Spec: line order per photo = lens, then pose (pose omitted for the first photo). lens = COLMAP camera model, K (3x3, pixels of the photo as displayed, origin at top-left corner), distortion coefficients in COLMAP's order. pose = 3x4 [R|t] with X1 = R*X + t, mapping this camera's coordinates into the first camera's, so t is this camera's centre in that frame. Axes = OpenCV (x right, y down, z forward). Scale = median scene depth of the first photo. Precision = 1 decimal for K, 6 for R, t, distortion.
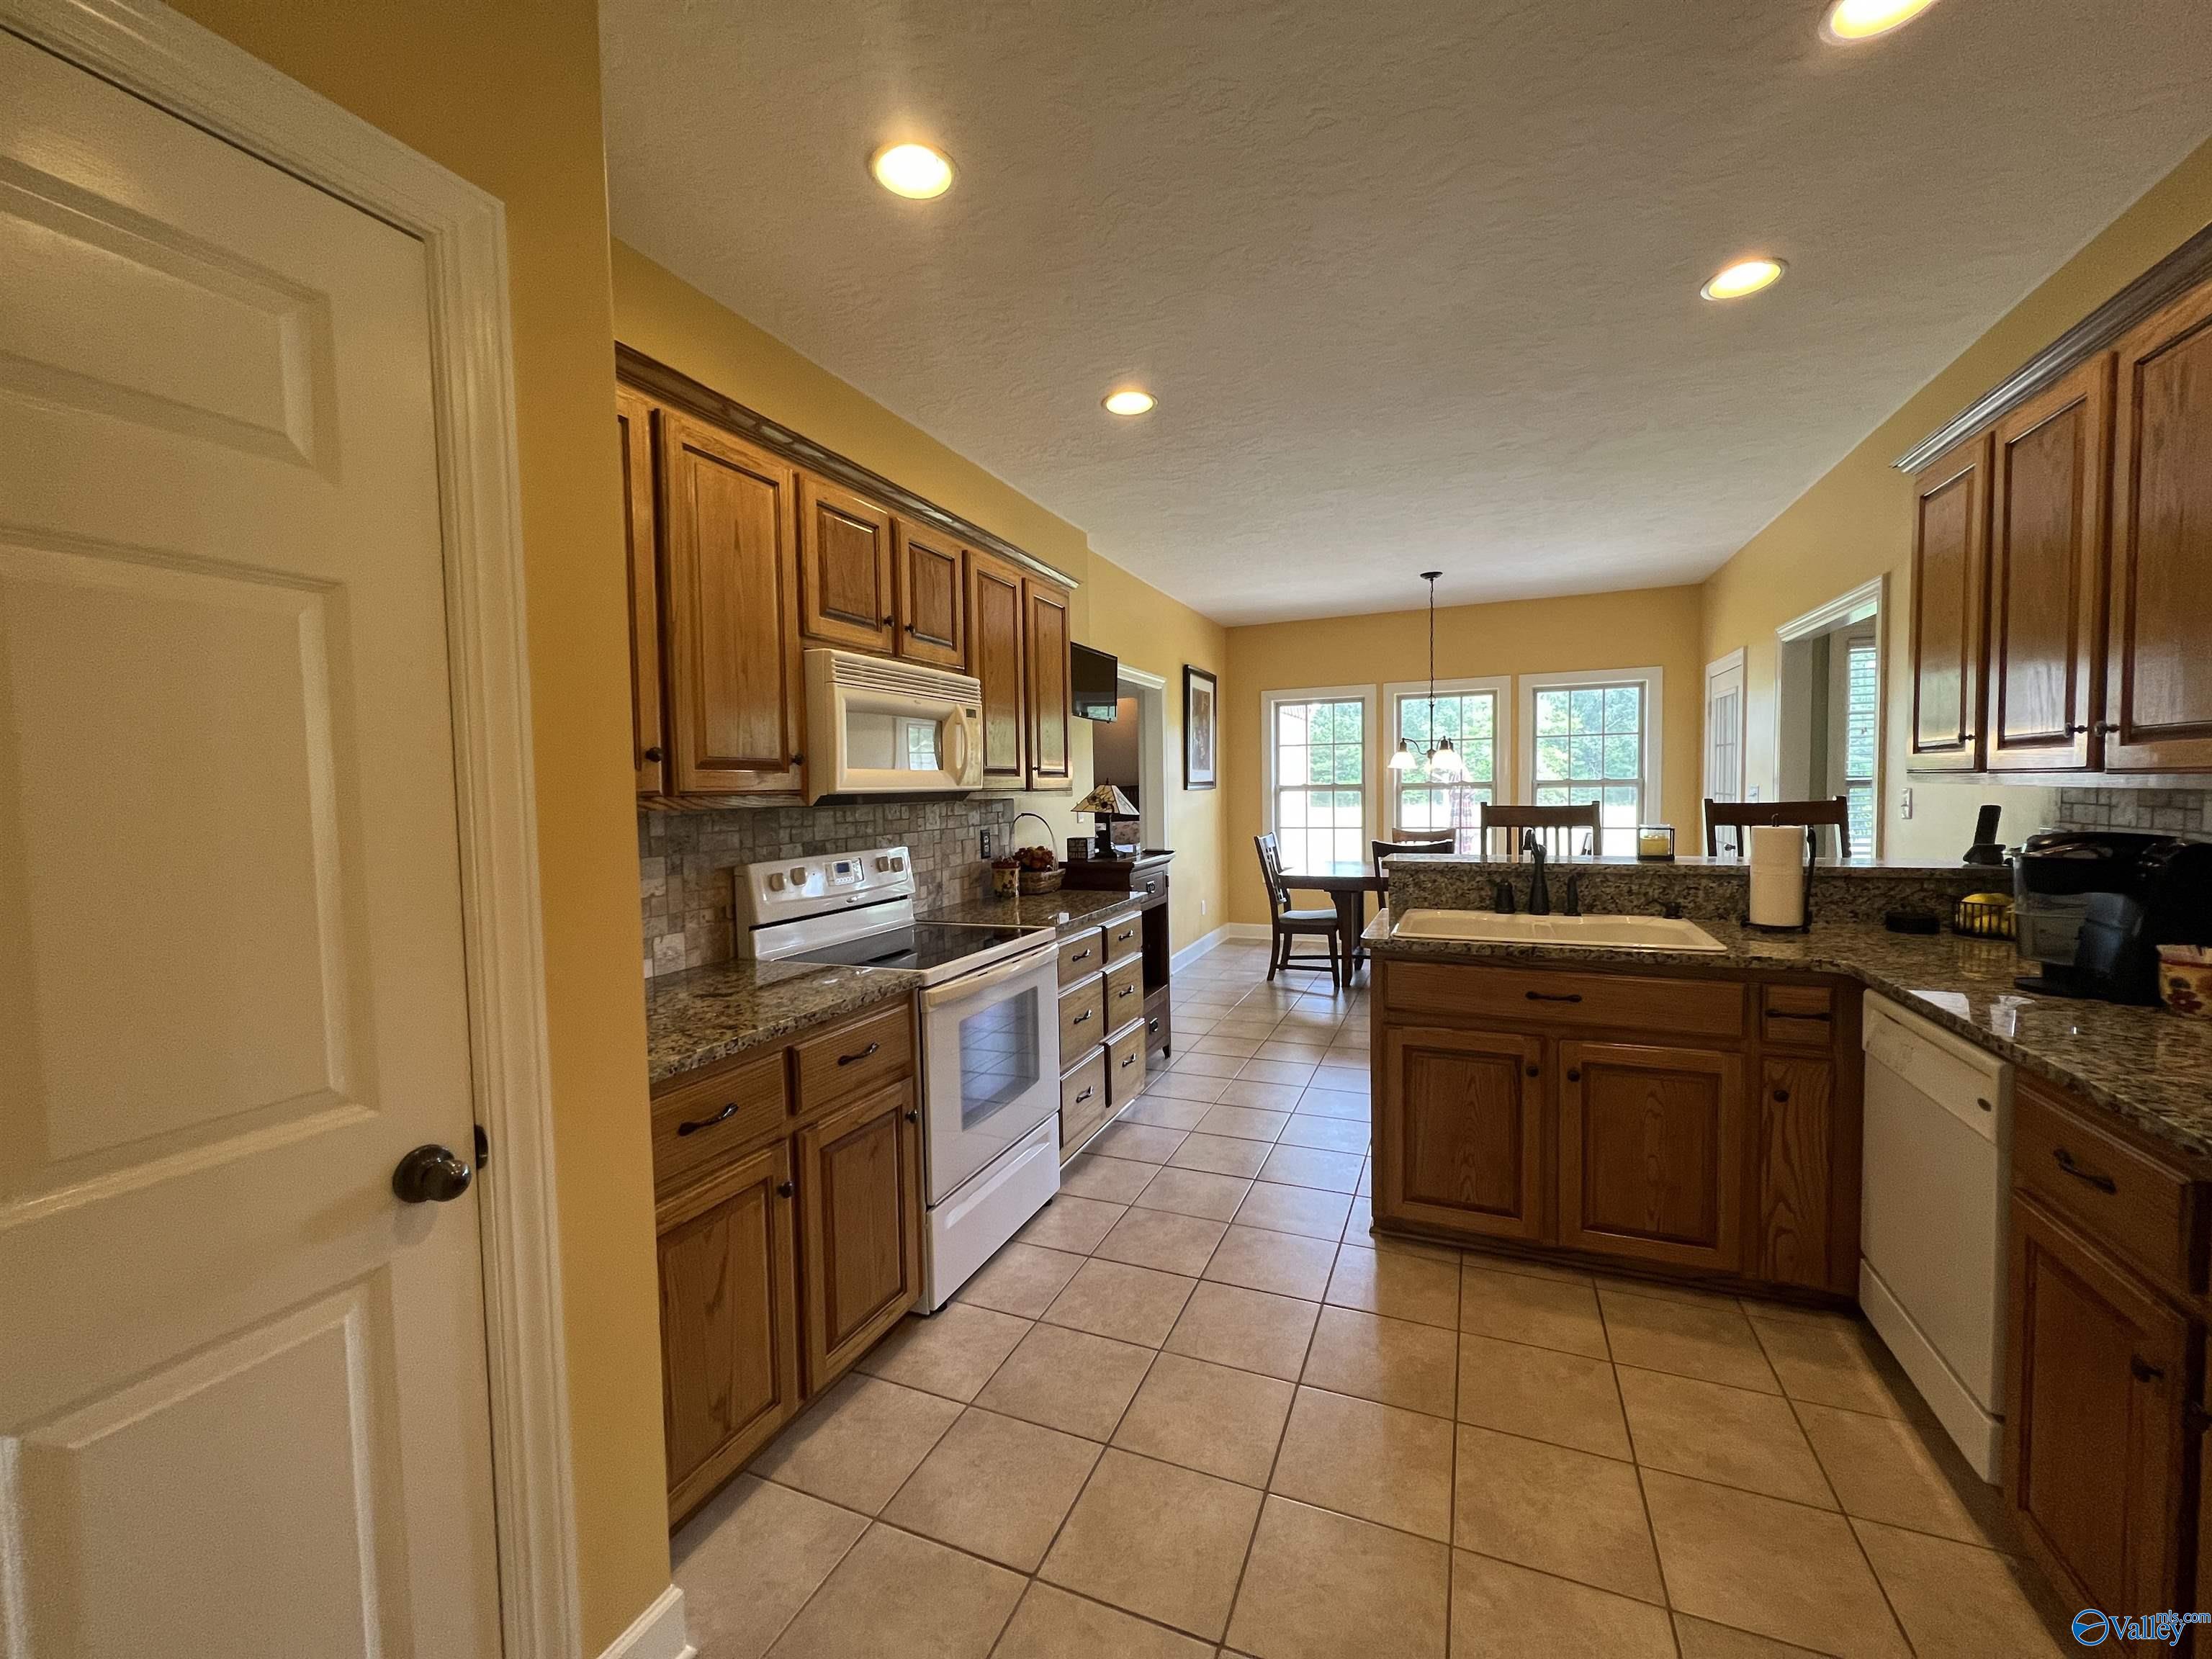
lens RADIAL K [[882.5, 0, 1102.6], [0, 882.5, 831.5], [0, 0, 1]] dist [-0.001012, 0.000779]
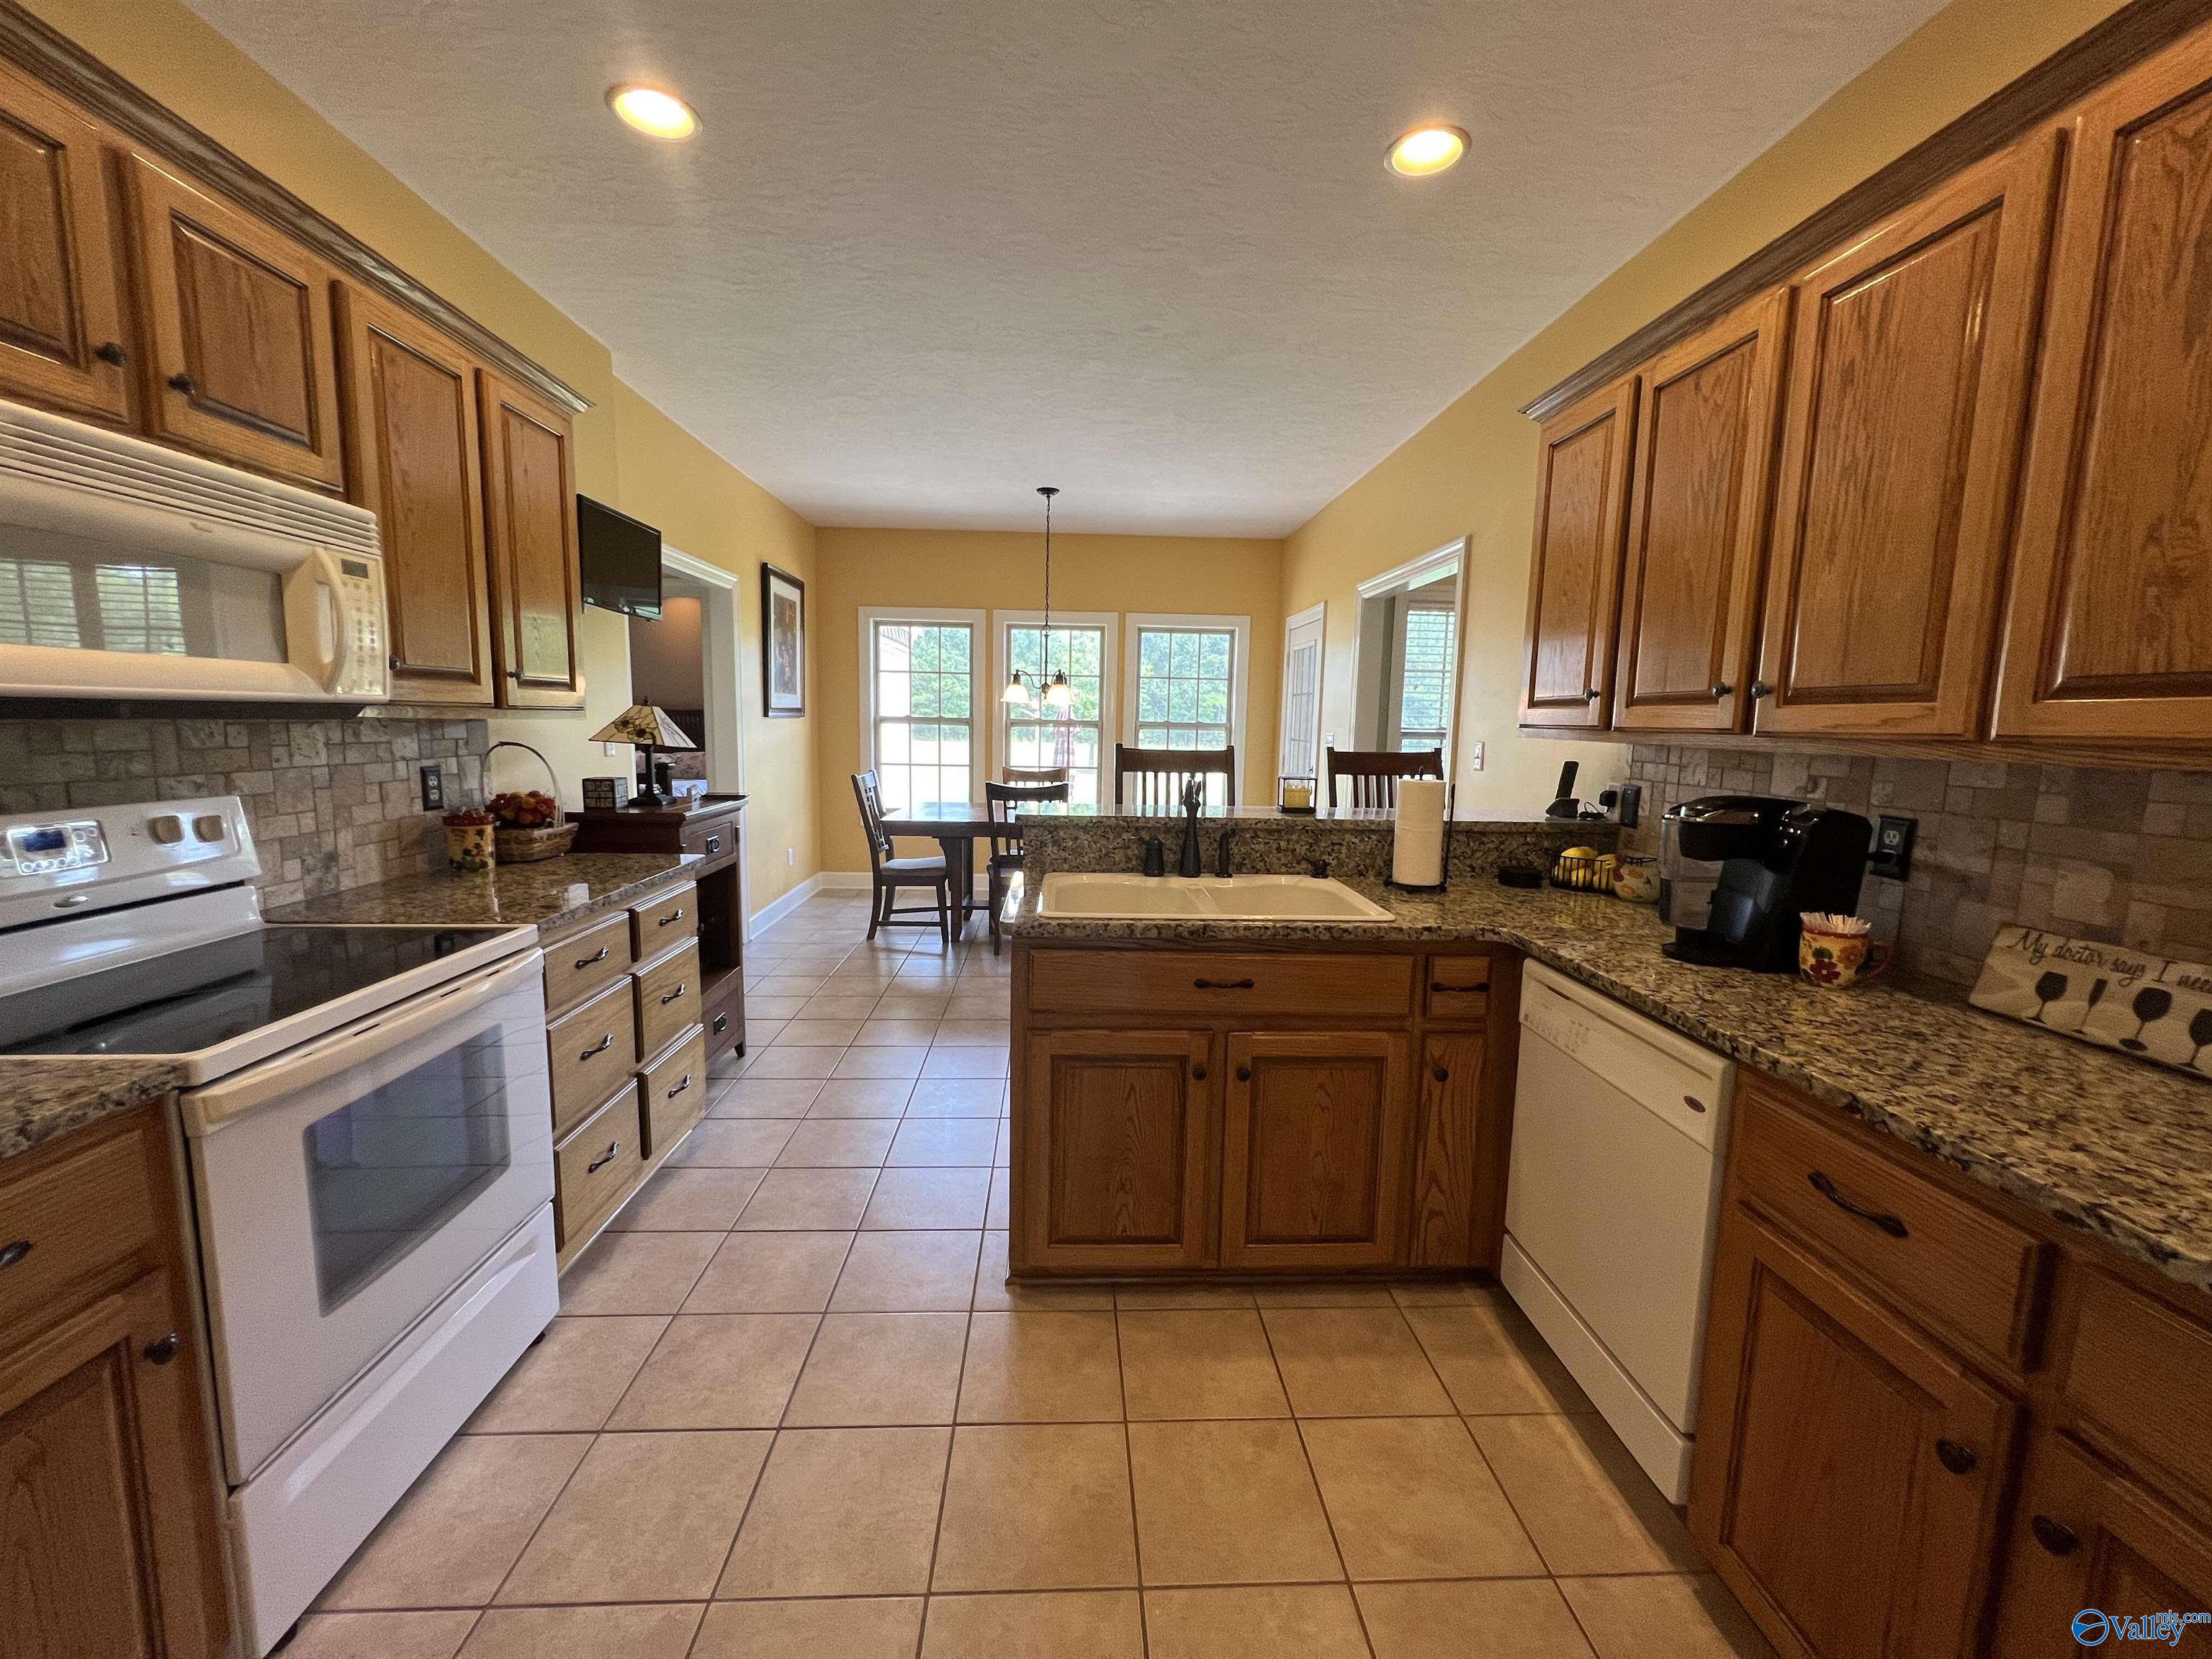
lens RADIAL K [[882.5, 0, 1102.6], [0, 882.5, 831.5], [0, 0, 1]] dist [-0.001012, 0.000779]
pose [[0.900443, -0.016870, 0.434646, 0.040869], [-0.016359, 0.997227, 0.072596, -0.012385], [-0.434666, -0.072479, 0.897671, 0.267872]]
